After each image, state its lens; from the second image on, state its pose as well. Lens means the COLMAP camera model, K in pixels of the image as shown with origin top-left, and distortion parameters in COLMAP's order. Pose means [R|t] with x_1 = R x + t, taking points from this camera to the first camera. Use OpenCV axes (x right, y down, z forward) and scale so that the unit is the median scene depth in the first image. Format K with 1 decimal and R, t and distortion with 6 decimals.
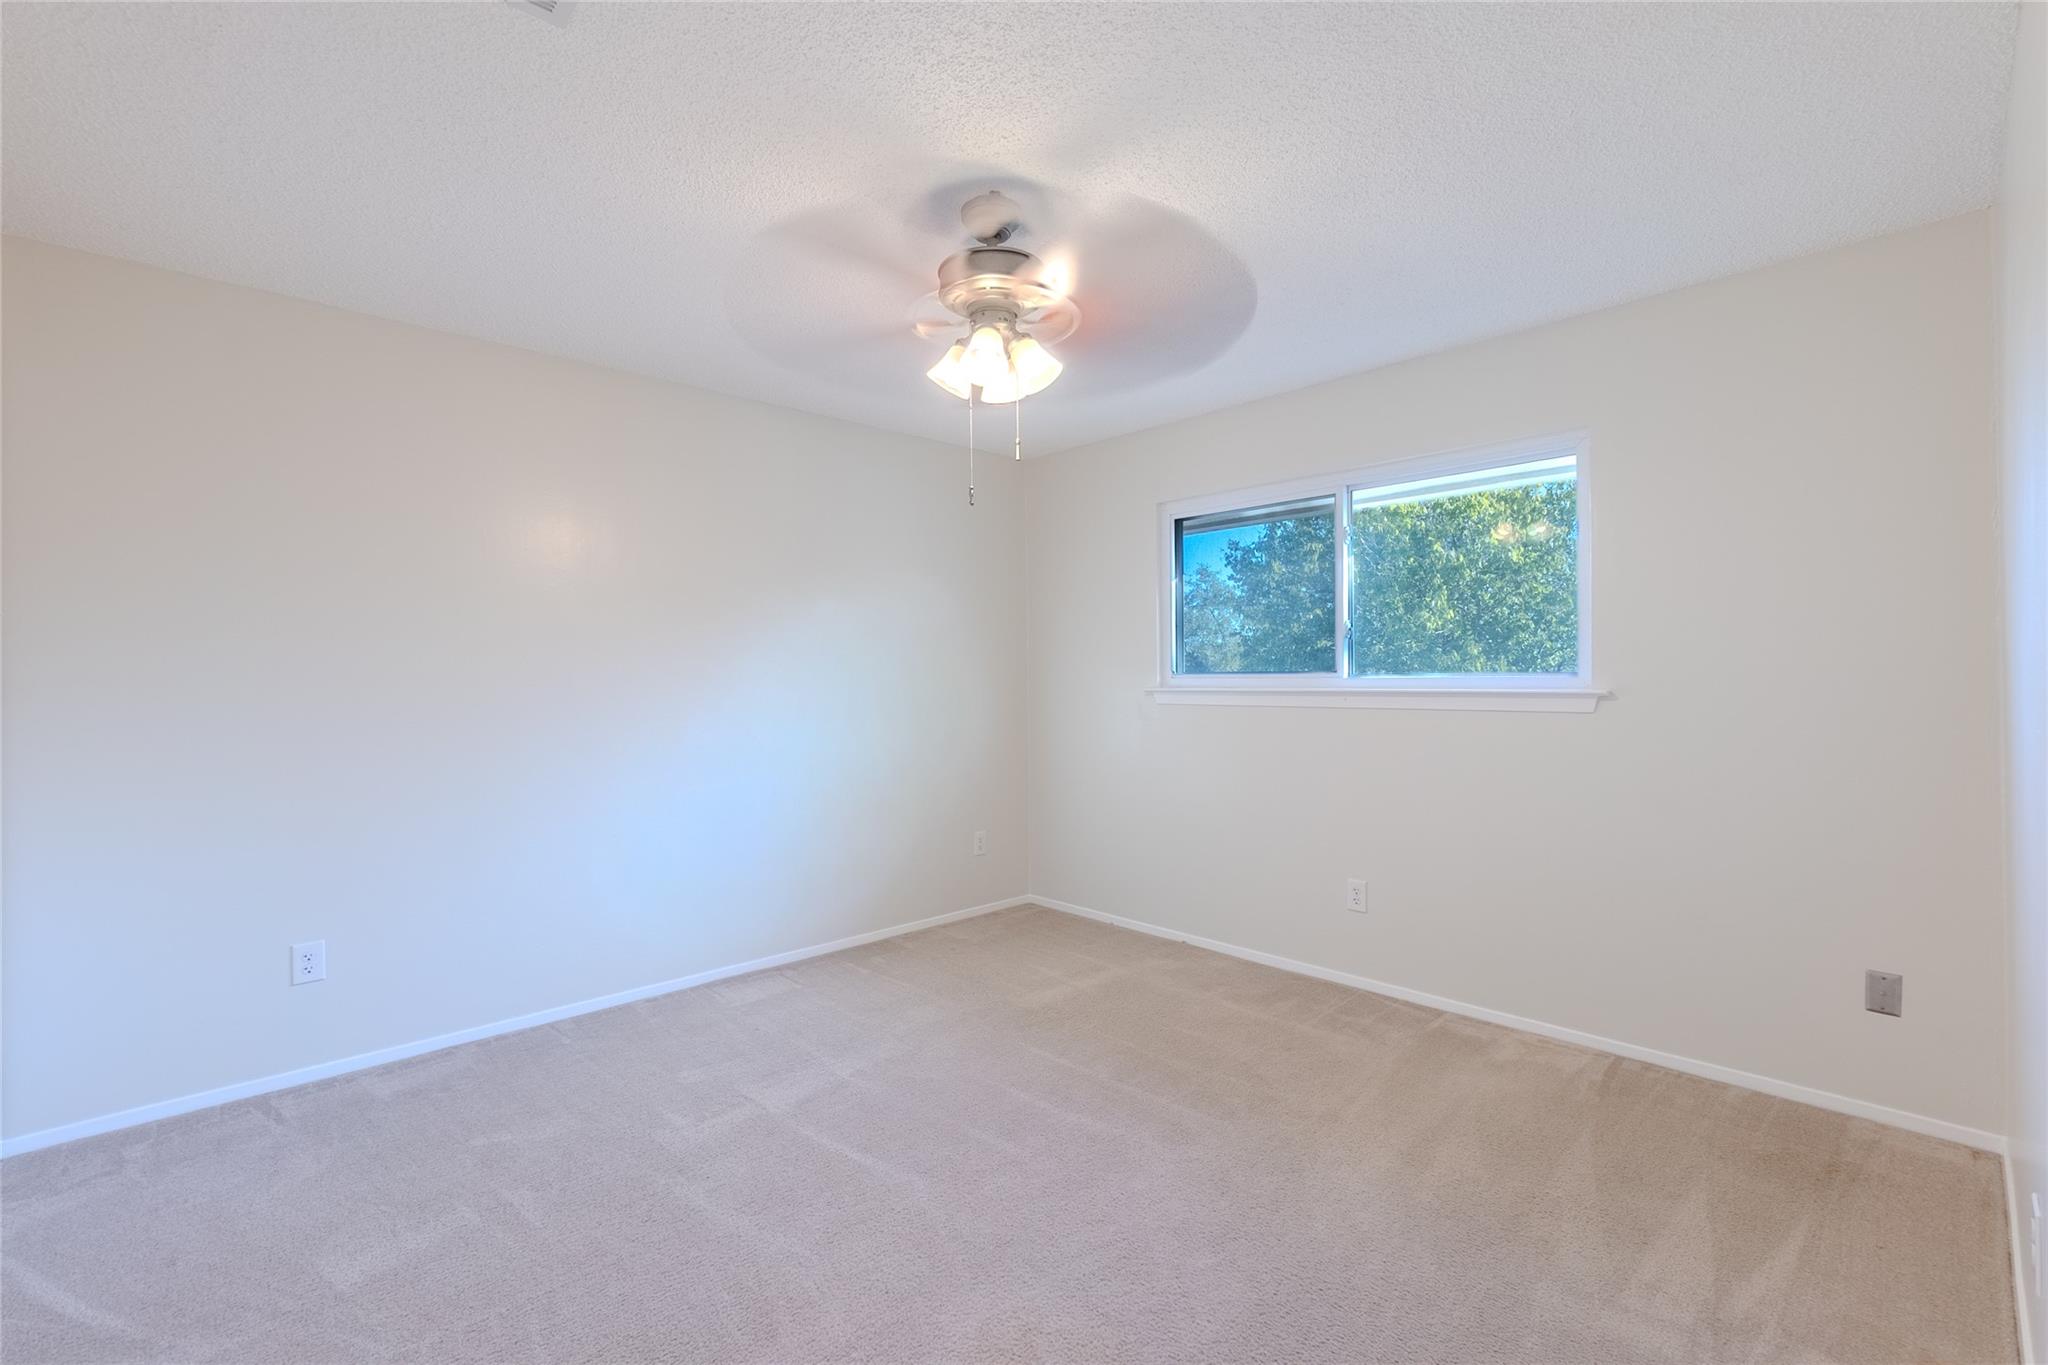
lens RADIAL K [[890.9, 0, 1031.2], [0, 890.9, 675.7], [0, 0, 1]] dist [-0.003232, 0.001474]
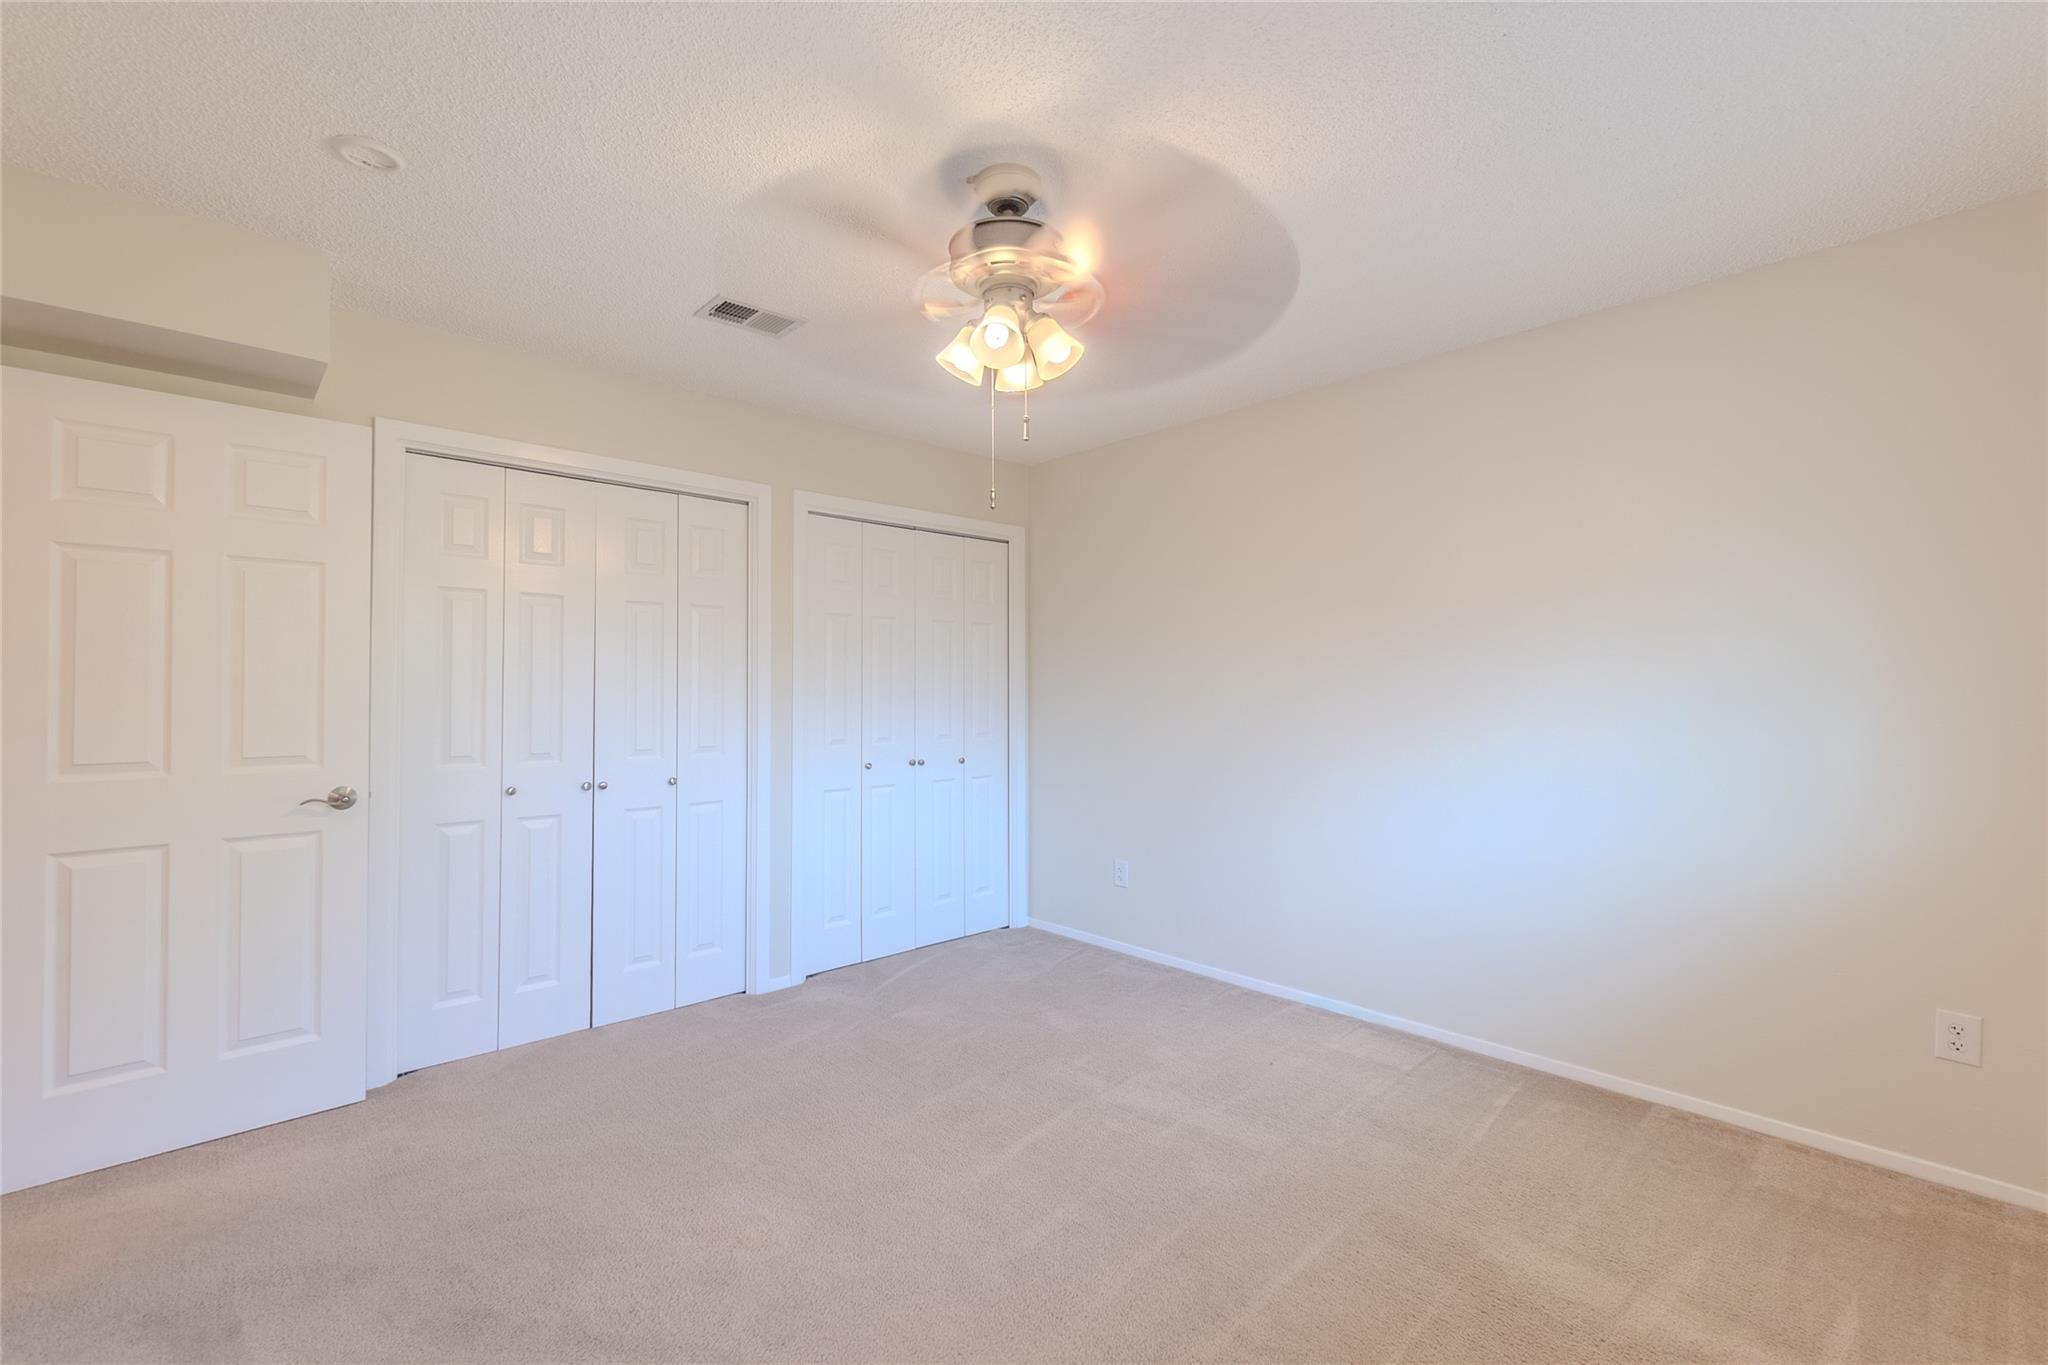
lens RADIAL K [[890.9, 0, 1022.4], [0, 890.9, 680.0], [0, 0, 1]] dist [-0.003232, 0.001474]
pose [[-0.015970, -0.011152, -0.999810, 0.547946], [-0.004667, 0.999928, -0.011078, 0.011274], [0.999862, 0.004490, -0.016021, 0.667490]]
